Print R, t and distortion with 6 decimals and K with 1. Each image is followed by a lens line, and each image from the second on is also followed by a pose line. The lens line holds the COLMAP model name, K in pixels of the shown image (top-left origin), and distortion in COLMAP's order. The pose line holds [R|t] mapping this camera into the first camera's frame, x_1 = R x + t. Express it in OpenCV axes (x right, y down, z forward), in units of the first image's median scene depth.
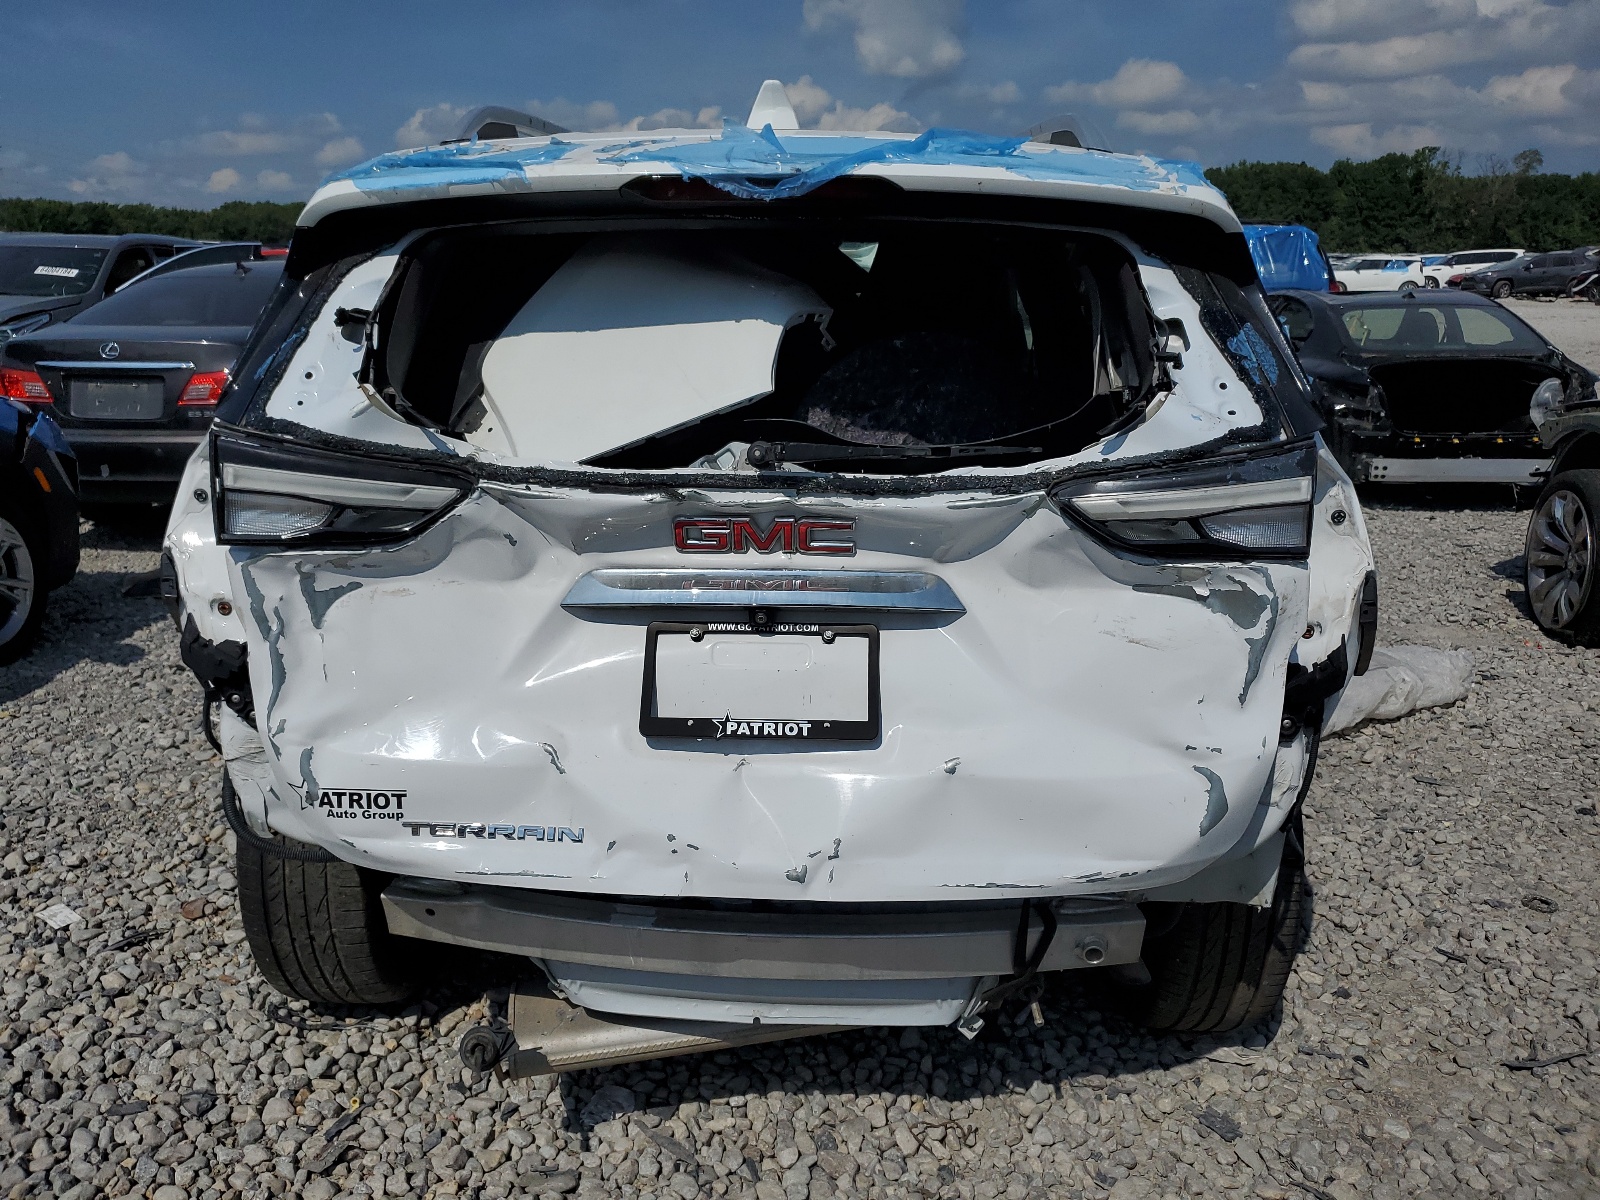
lens RADIAL K [[1216.7, 0, 800.0], [0, 1216.7, 600.0], [0, 0, 1]] dist [0.037329, -0.002481]
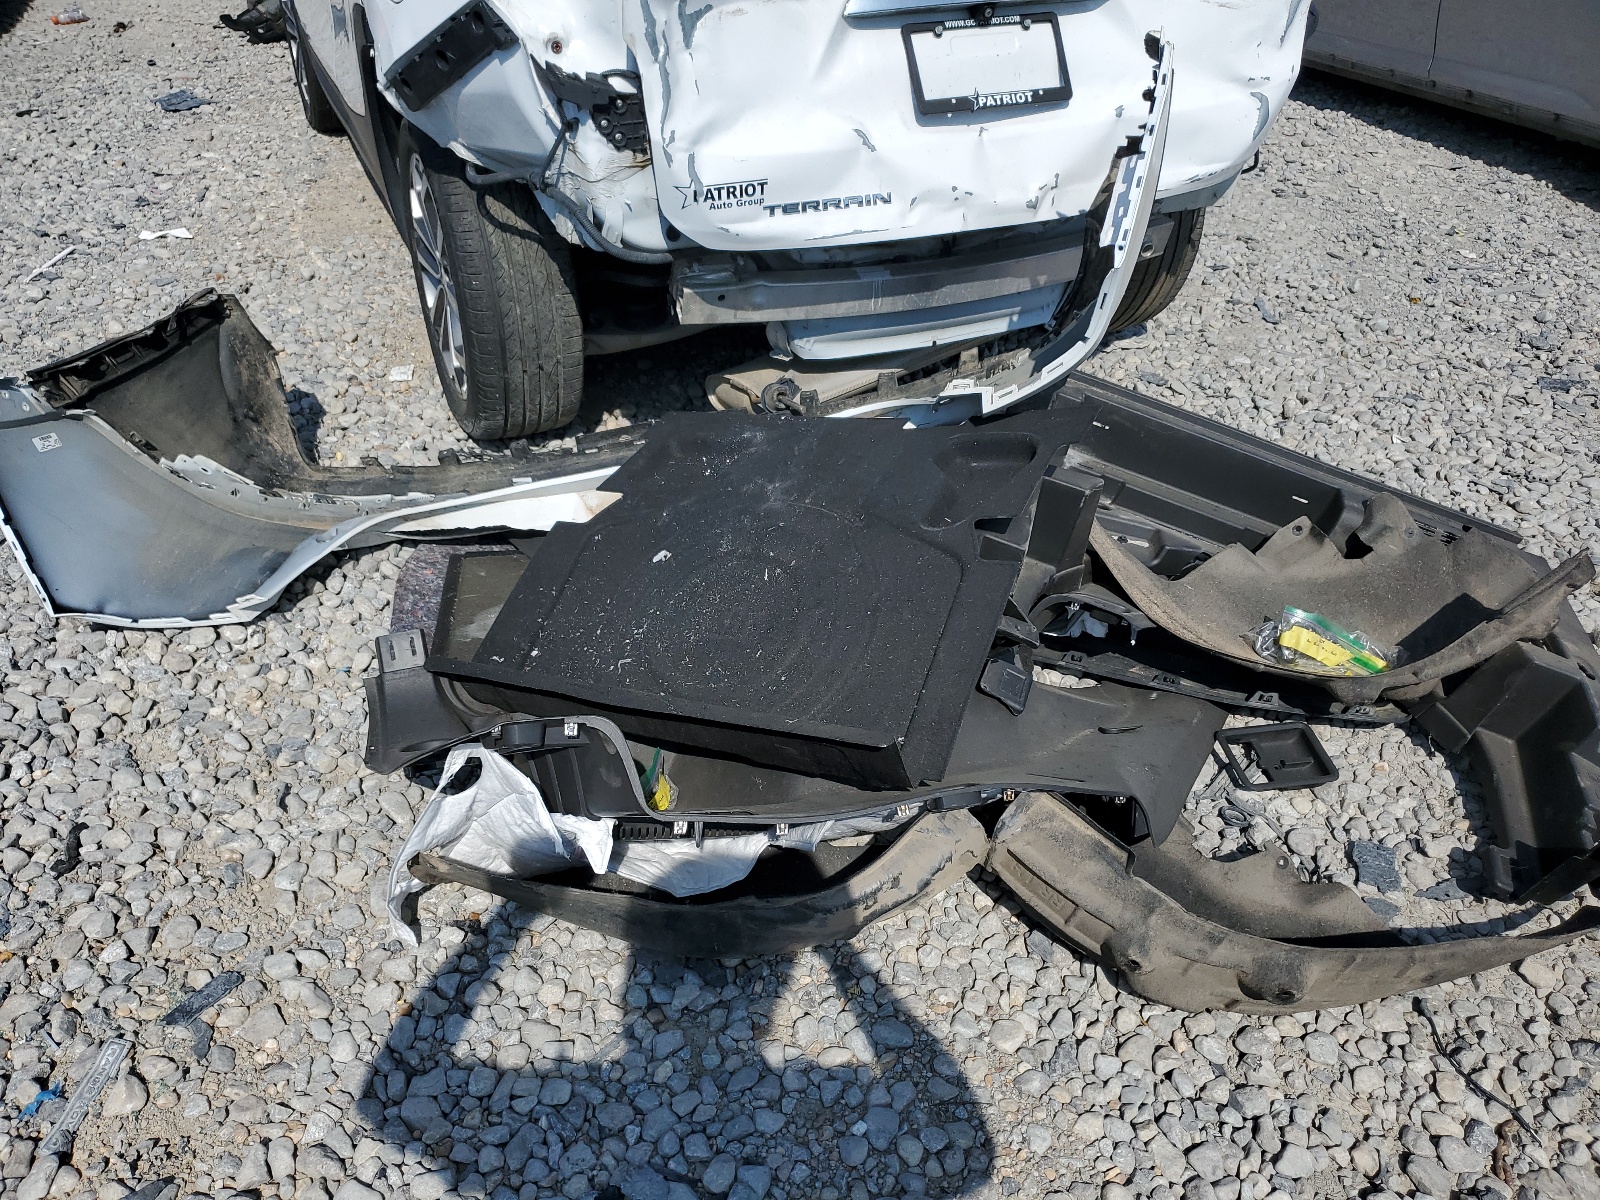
lens RADIAL K [[1216.7, 0, 800.0], [0, 1216.7, 600.0], [0, 0, 1]] dist [0.037329, -0.002481]
pose [[0.909282, -0.240383, 0.339738, -0.842281], [0.103018, 0.920922, 0.375885, 0.082114], [-0.403229, -0.306786, 0.862142, -0.282640]]
